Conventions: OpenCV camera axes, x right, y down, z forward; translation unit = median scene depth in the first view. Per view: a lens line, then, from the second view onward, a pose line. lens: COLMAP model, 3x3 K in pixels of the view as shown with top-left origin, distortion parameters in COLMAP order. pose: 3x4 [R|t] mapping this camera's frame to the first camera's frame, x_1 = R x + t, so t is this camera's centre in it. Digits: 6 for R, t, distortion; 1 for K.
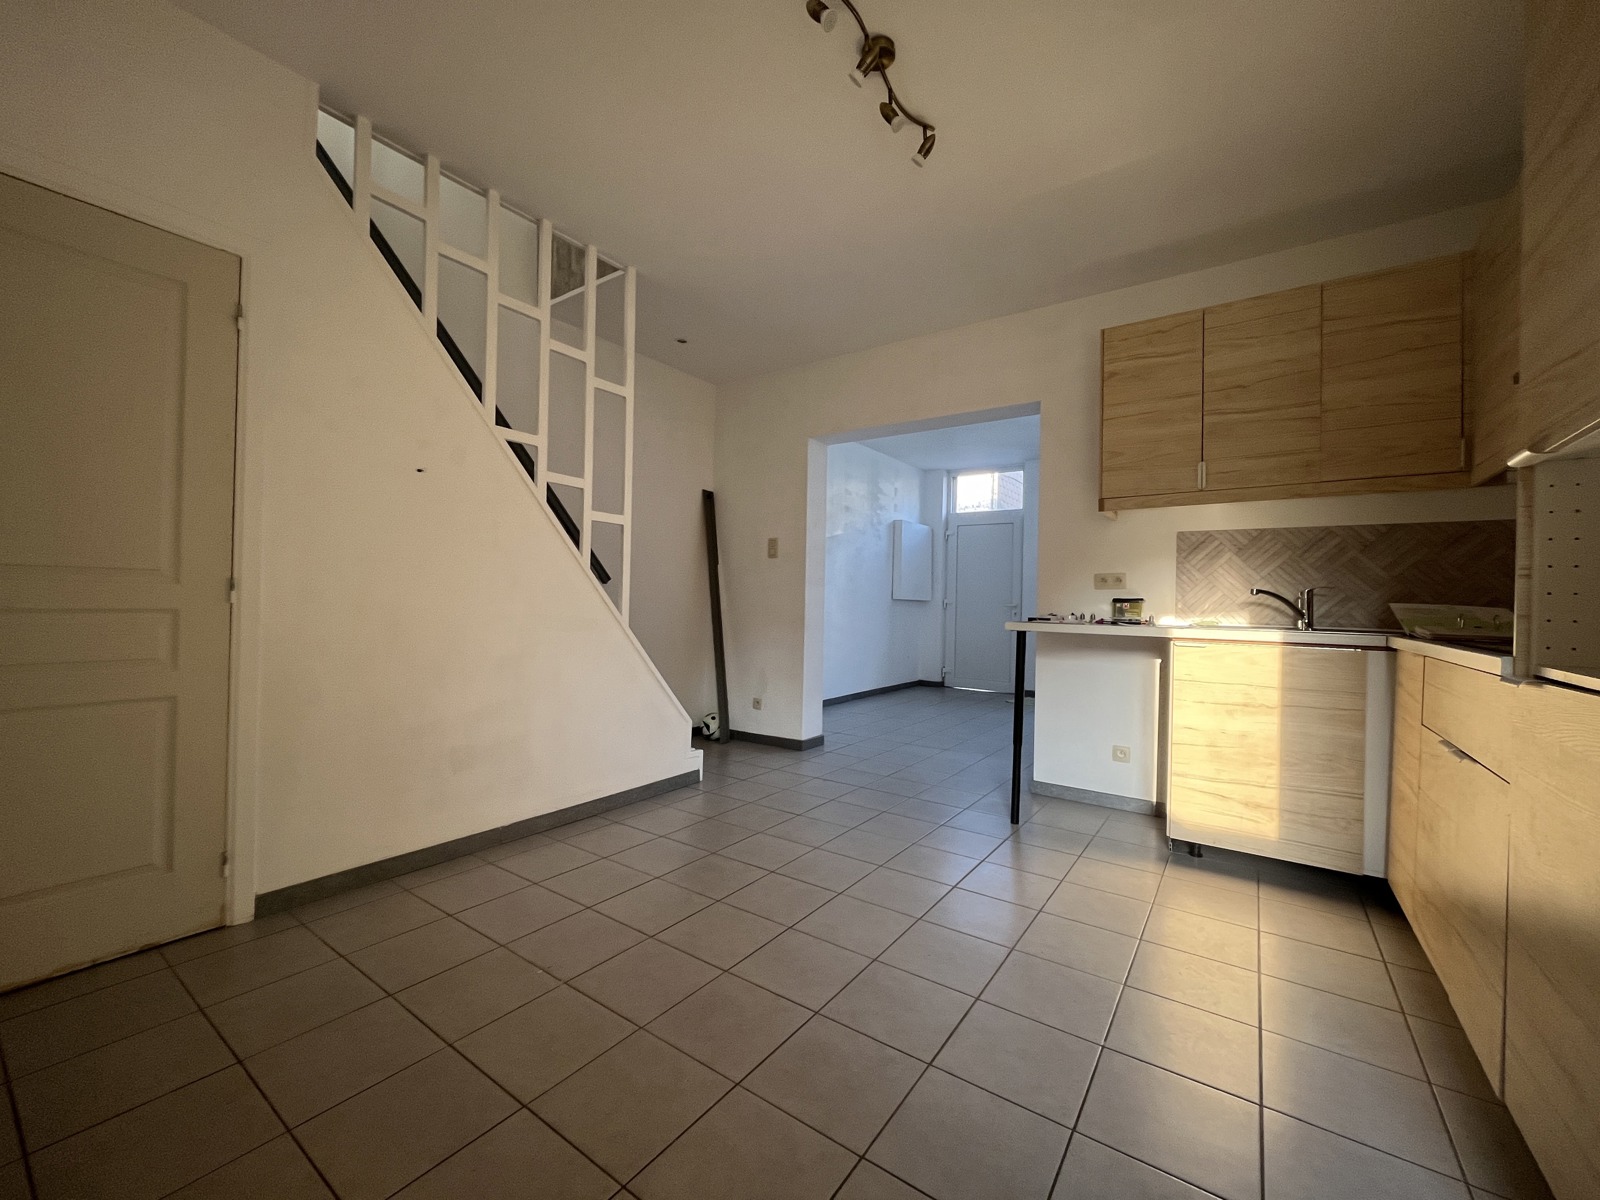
lens RADIAL K [[649.7, 0, 797.2], [0, 649.7, 602.8], [0, 0, 1]] dist [0.001967, -0.000221]
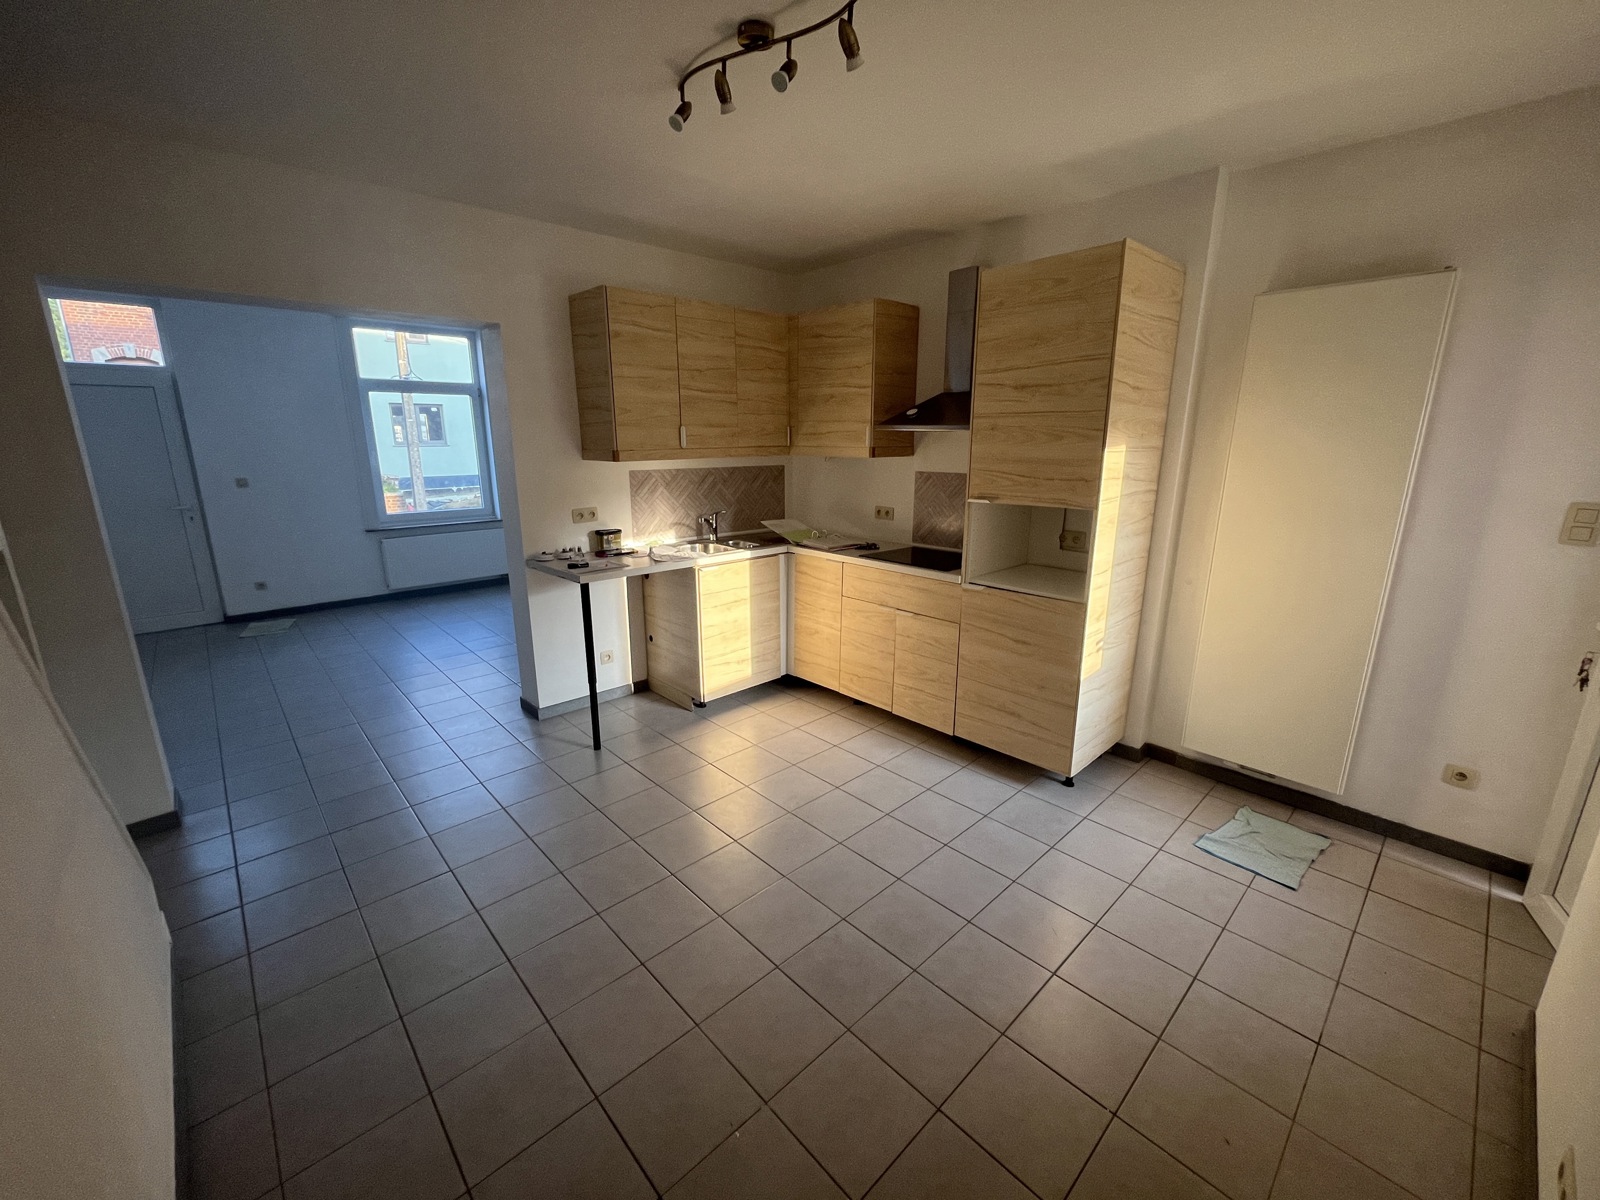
lens RADIAL K [[649.7, 0, 799.5], [0, 649.7, 596.3], [0, 0, 1]] dist [0.001967, -0.000221]
pose [[0.193895, -0.257177, 0.946713, -0.647286], [0.006456, 0.965340, 0.260915, -0.225580], [-0.981001, -0.044478, 0.188835, 0.511002]]
